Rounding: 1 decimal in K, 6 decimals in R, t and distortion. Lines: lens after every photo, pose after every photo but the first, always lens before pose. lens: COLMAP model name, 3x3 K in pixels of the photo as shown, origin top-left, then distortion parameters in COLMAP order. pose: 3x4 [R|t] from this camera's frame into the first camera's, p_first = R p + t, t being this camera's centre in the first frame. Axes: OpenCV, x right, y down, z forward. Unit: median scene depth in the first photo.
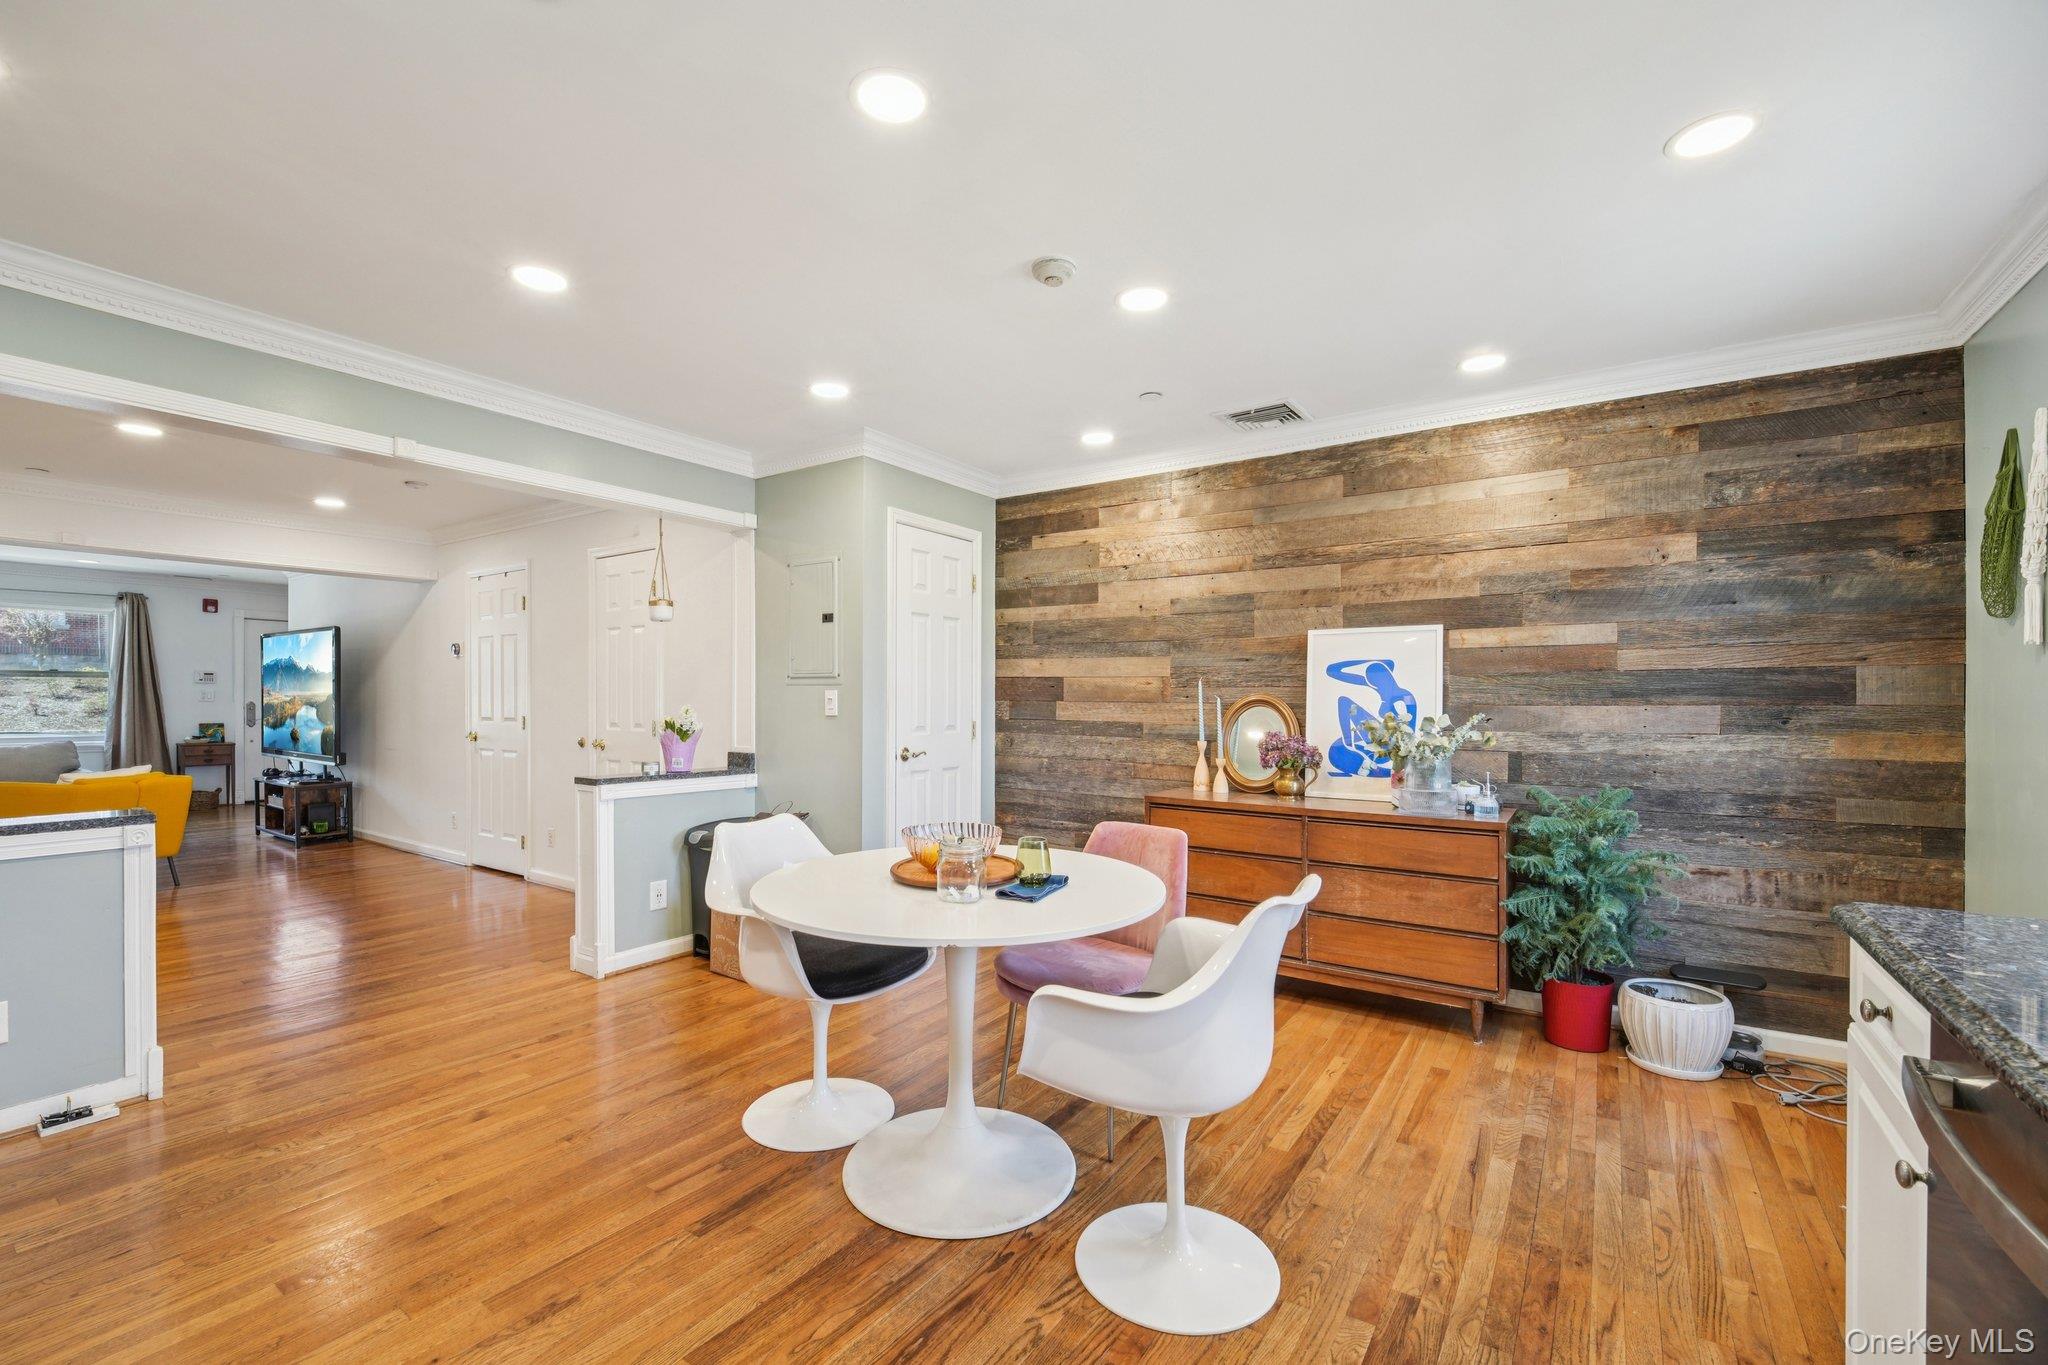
lens RADIAL K [[858.7, 0, 1012.5], [0, 858.7, 706.1], [0, 0, 1]] dist [-0.018221, -0.000337]
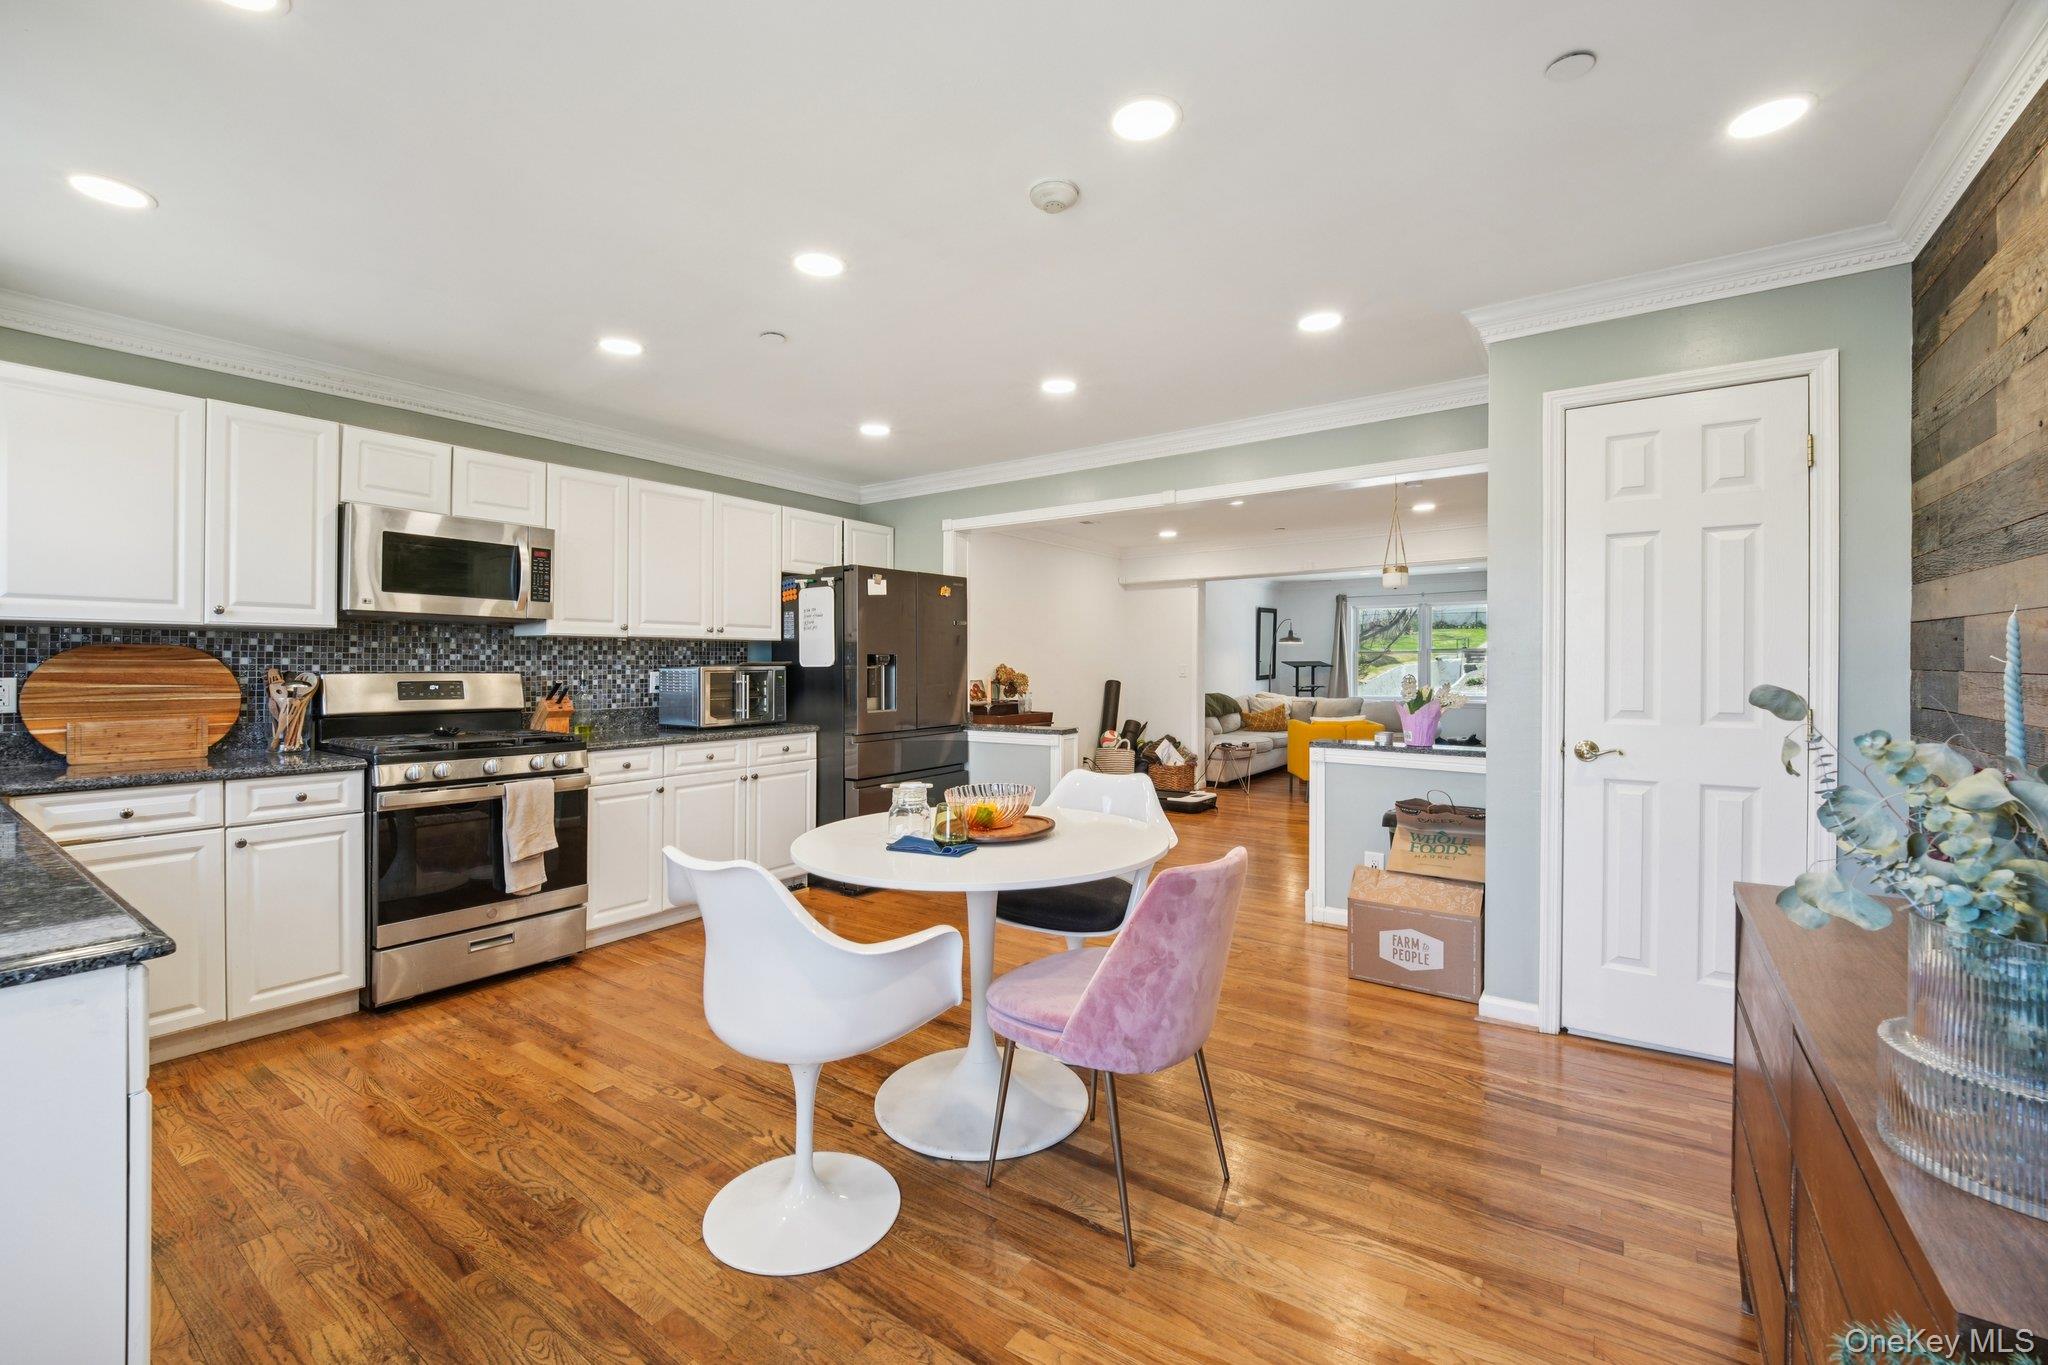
lens RADIAL K [[851.8, 0, 1021.6], [0, 851.8, 675.1], [0, 0, 1]] dist [0.039316, -0.032844]
pose [[-0.009003, 0.002954, -0.999955, 0.335098], [-0.002276, 0.999993, 0.002975, -0.001646], [0.999957, 0.002303, -0.008996, 0.342185]]
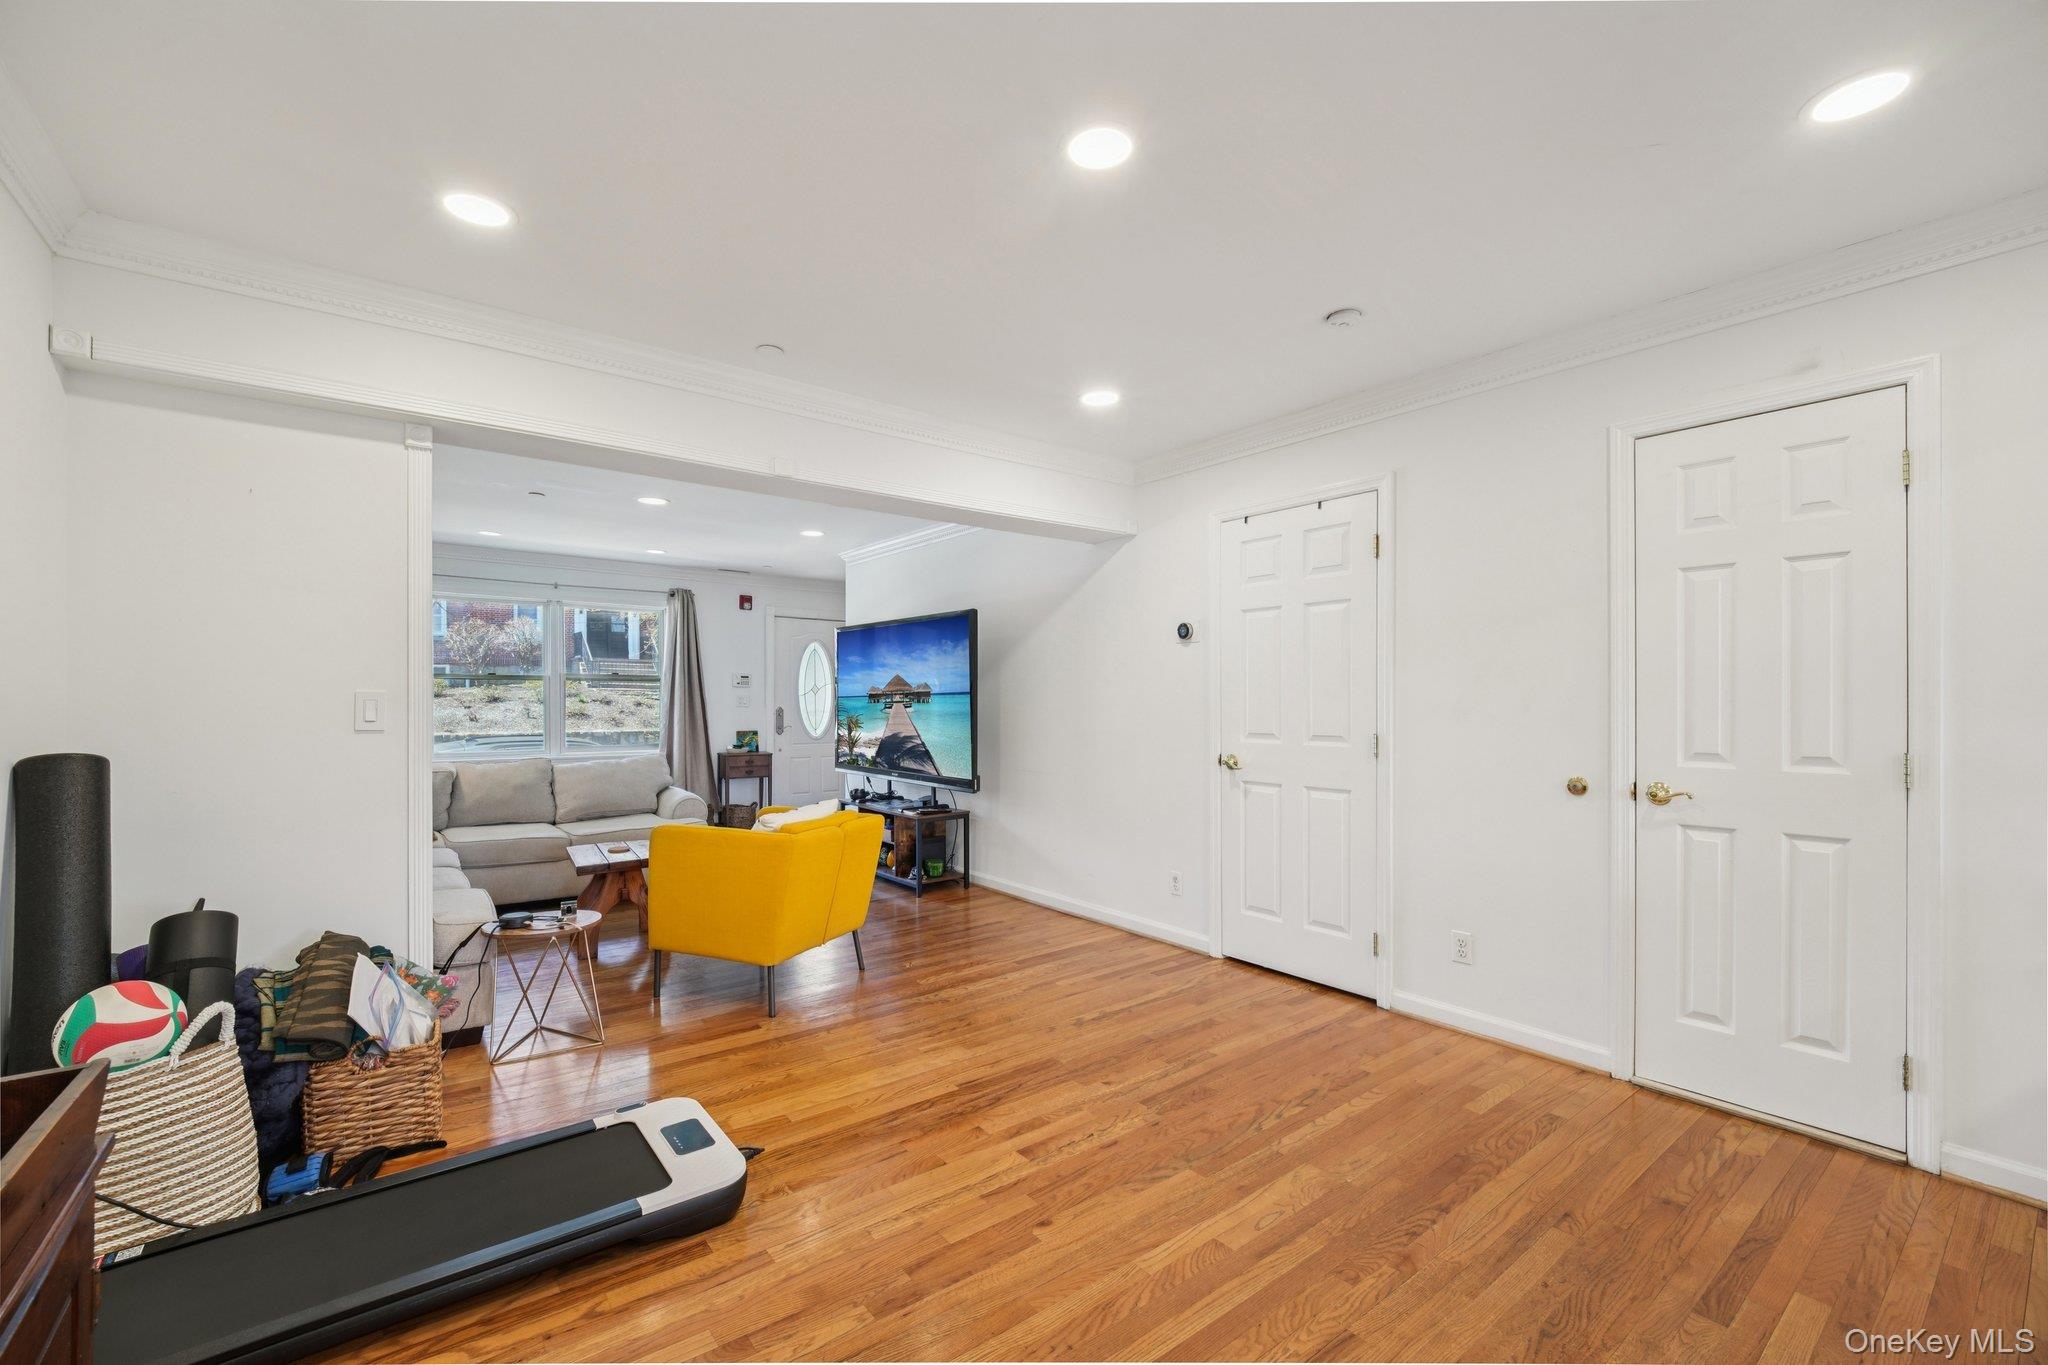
lens RADIAL K [[844.0, 0, 1019.5], [0, 844.0, 702.1], [0, 0, 1]] dist [0.001472, -0.007339]
pose [[0.952483, -0.003757, -0.304569, -0.523366], [0.001911, 0.999978, -0.006360, -0.005803], [0.304586, 0.005476, 0.952469, 0.293992]]
